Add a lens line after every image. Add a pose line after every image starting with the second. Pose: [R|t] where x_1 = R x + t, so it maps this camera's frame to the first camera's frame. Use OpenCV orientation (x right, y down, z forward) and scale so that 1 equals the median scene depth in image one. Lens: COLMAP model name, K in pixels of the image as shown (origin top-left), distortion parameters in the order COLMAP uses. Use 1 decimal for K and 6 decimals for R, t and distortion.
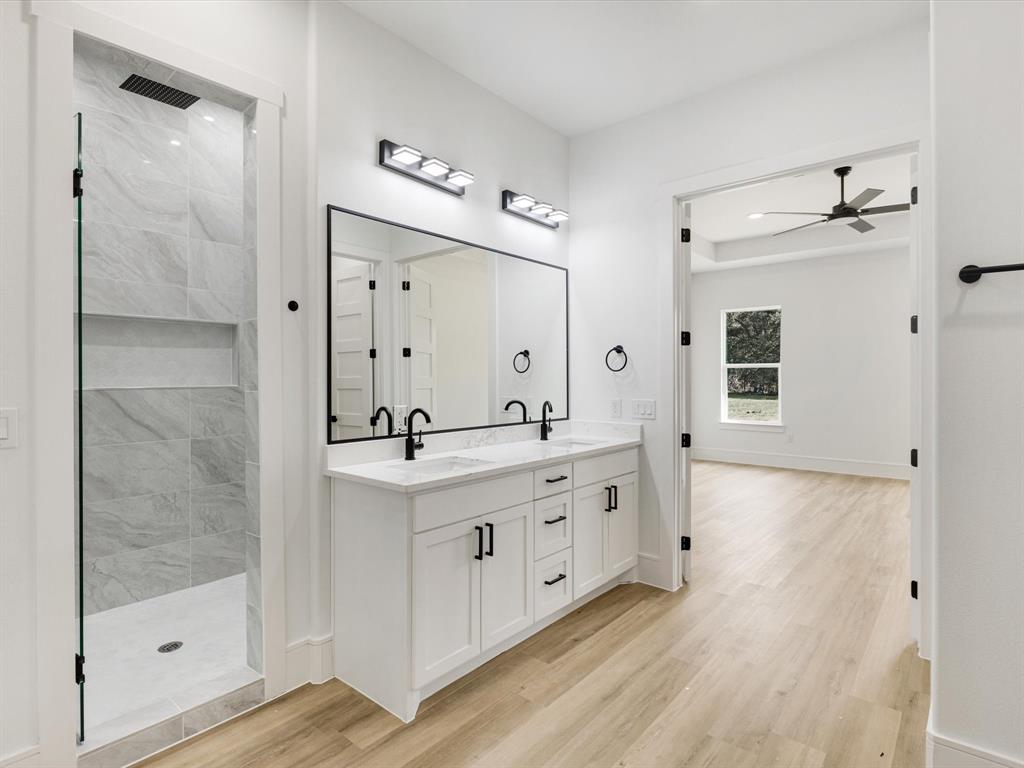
lens RADIAL K [[544.1, 0, 512.2], [0, 544.1, 380.5], [0, 0, 1]] dist [0.000502, -0.000136]
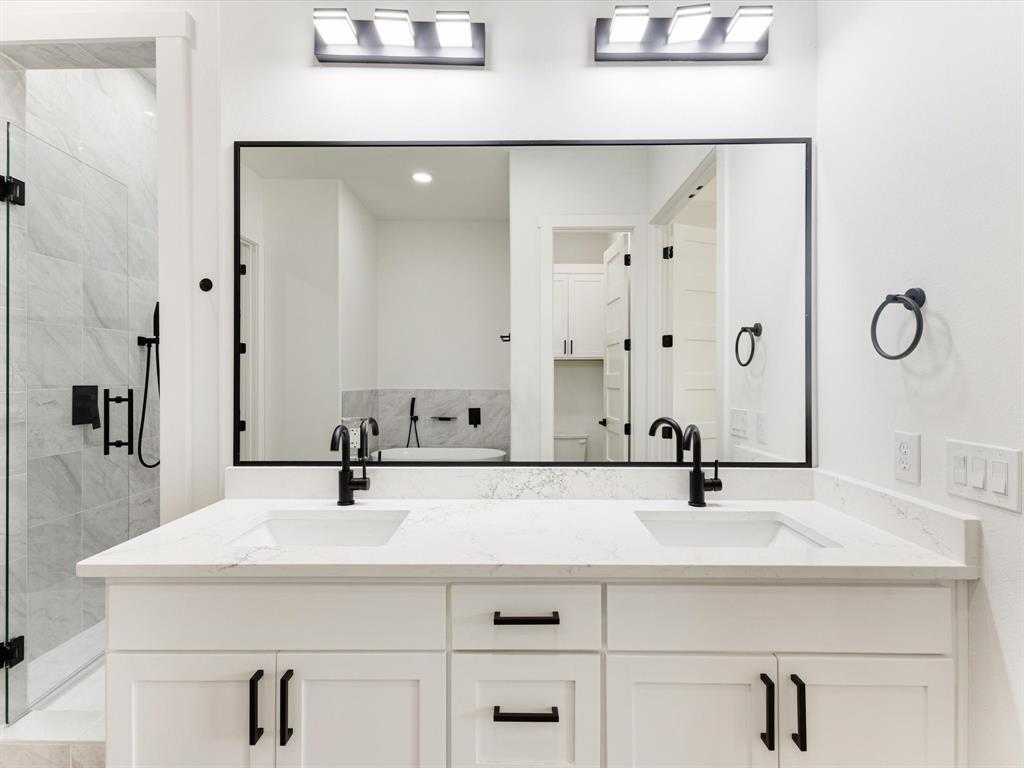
lens RADIAL K [[498.6, 0, 512.3], [0, 498.6, 376.8], [0, 0, 1]] dist [0.009649, 0.000802]
pose [[0.633987, 0.003449, -0.773336, 0.299481], [-0.004216, 0.999991, 0.001003, -0.004107], [0.773333, 0.002625, 0.633995, 0.599123]]
